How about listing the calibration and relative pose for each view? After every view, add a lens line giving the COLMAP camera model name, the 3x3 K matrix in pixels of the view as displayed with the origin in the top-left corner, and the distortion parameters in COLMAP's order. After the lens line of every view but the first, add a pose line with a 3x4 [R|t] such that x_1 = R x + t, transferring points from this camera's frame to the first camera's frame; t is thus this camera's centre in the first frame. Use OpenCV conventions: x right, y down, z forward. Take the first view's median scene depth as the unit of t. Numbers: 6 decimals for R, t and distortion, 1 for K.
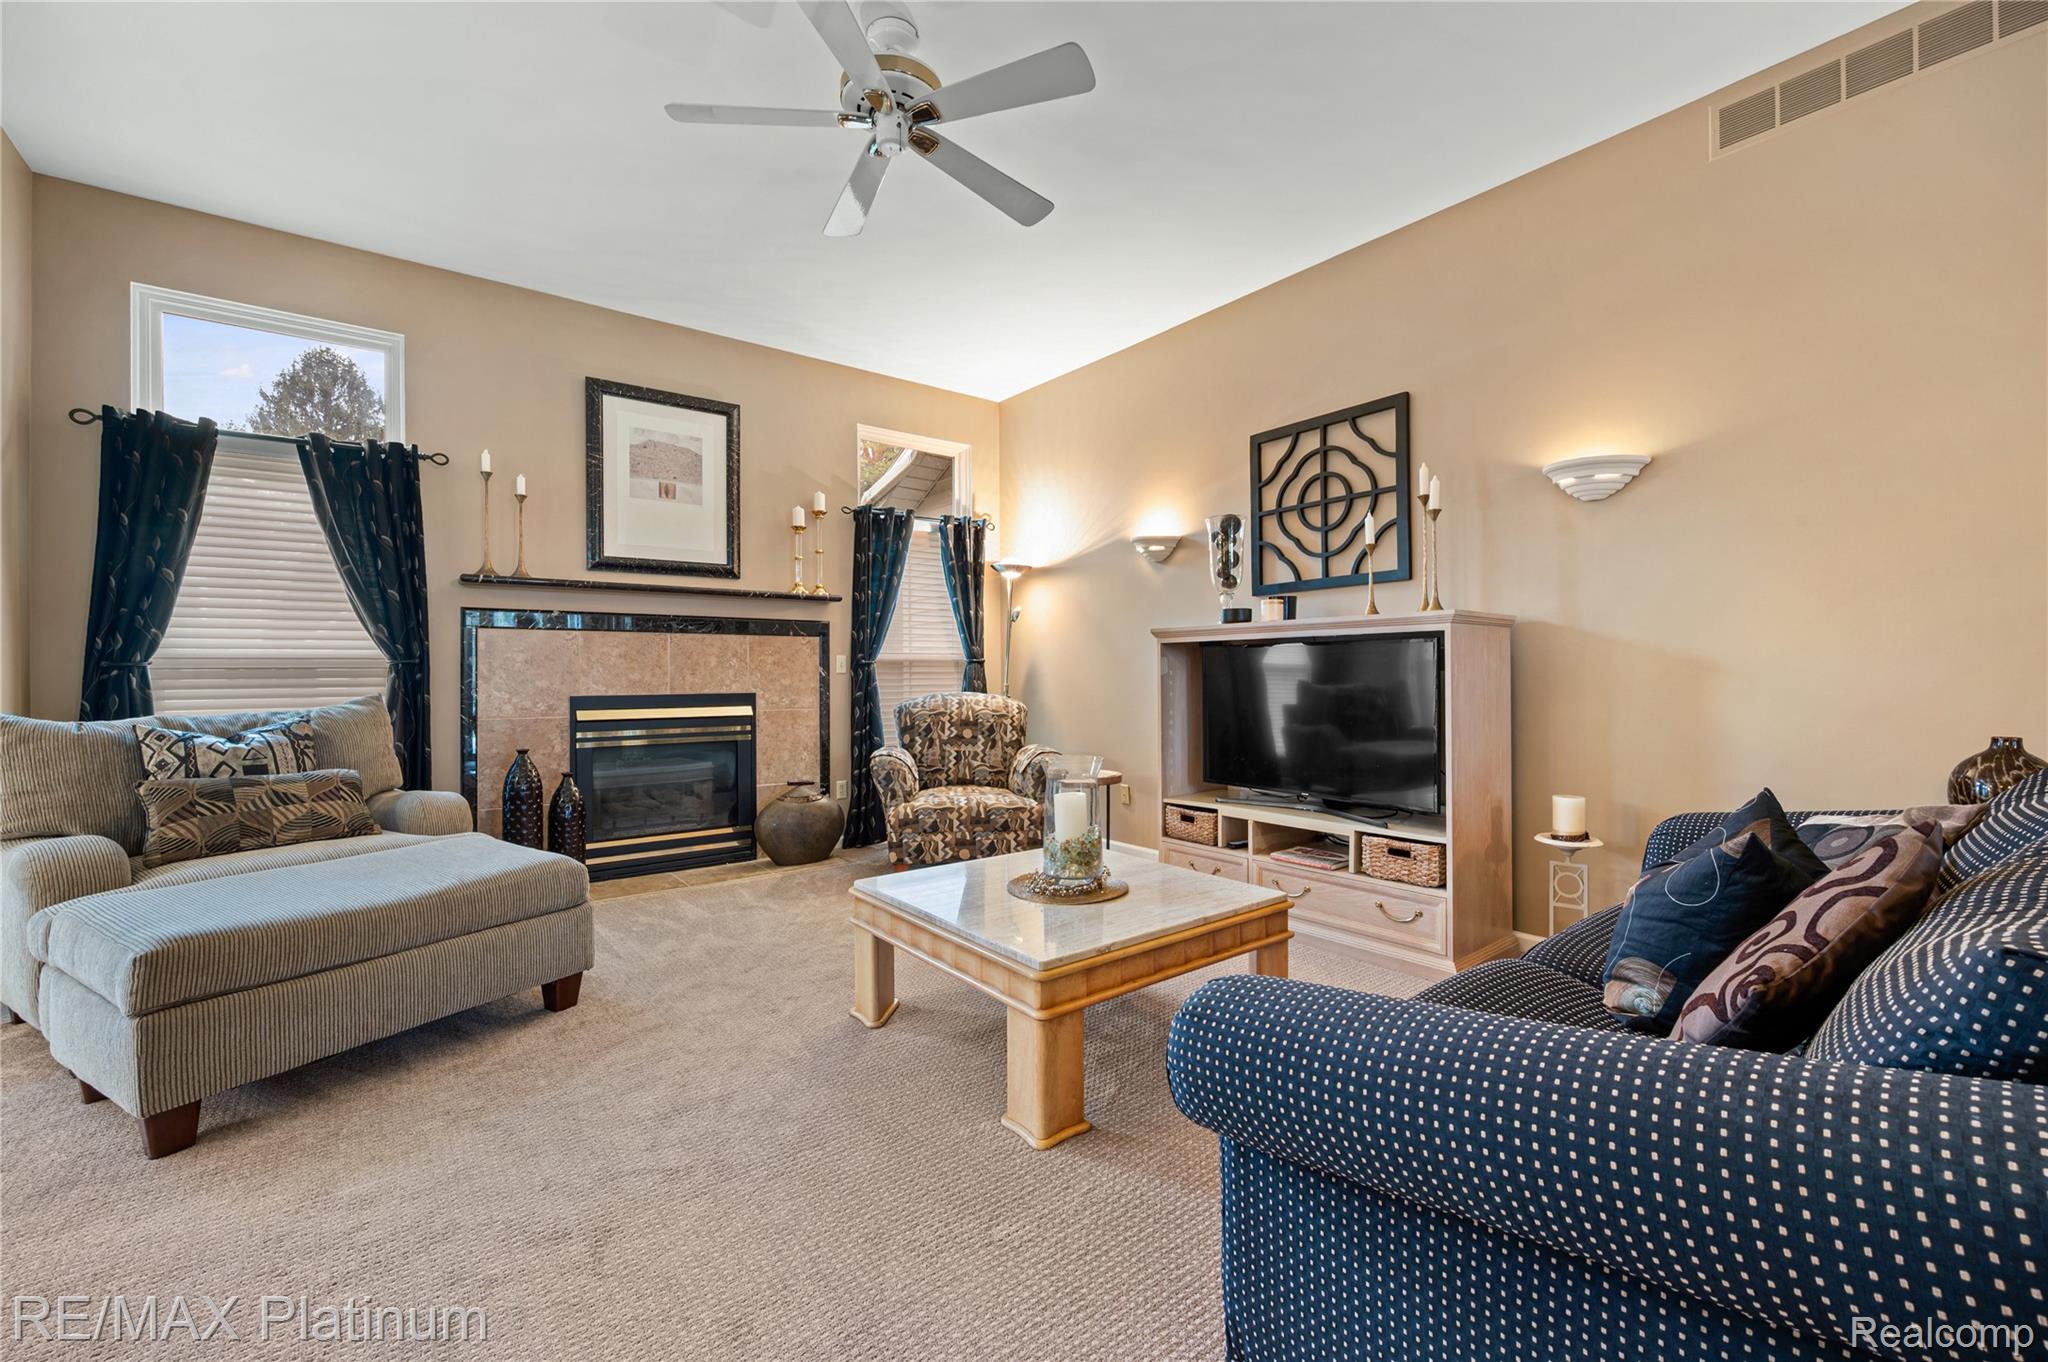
lens RADIAL K [[834.5, 0, 1027.6], [0, 834.5, 670.1], [0, 0, 1]] dist [0.000632, 0.000344]
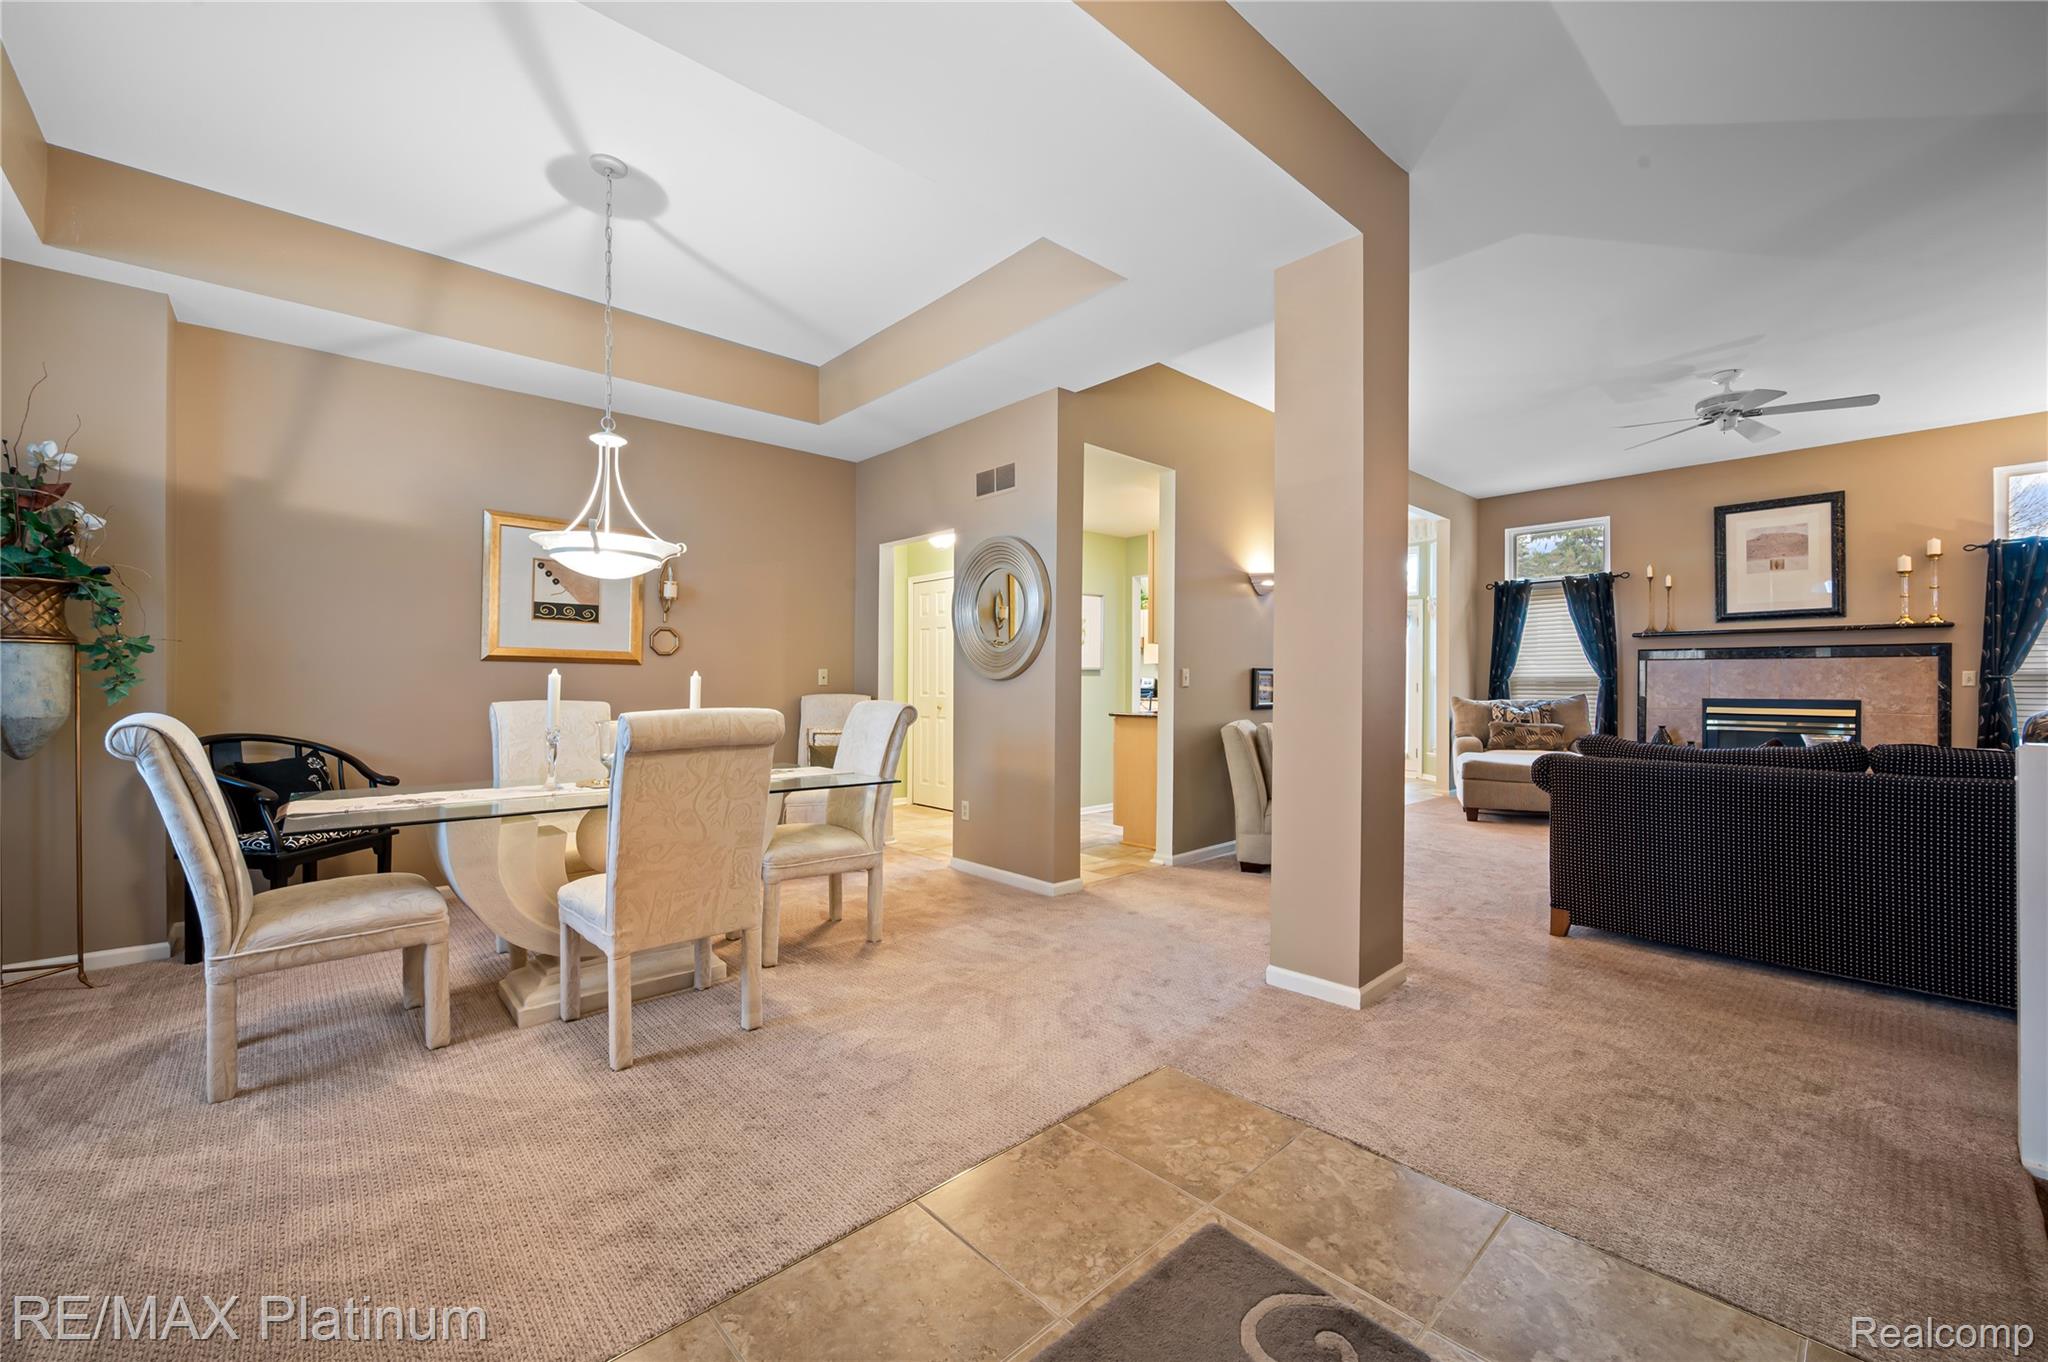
lens RADIAL K [[811.9, 0, 1021.9], [0, 811.9, 668.8], [0, 0, 1]] dist [0.000488, 0.000527]
pose [[0.075953, -0.012116, -0.997038, 0.980036], [0.001745, 0.999926, -0.012018, -0.011183], [0.997110, -0.000827, 0.075969, -0.502681]]
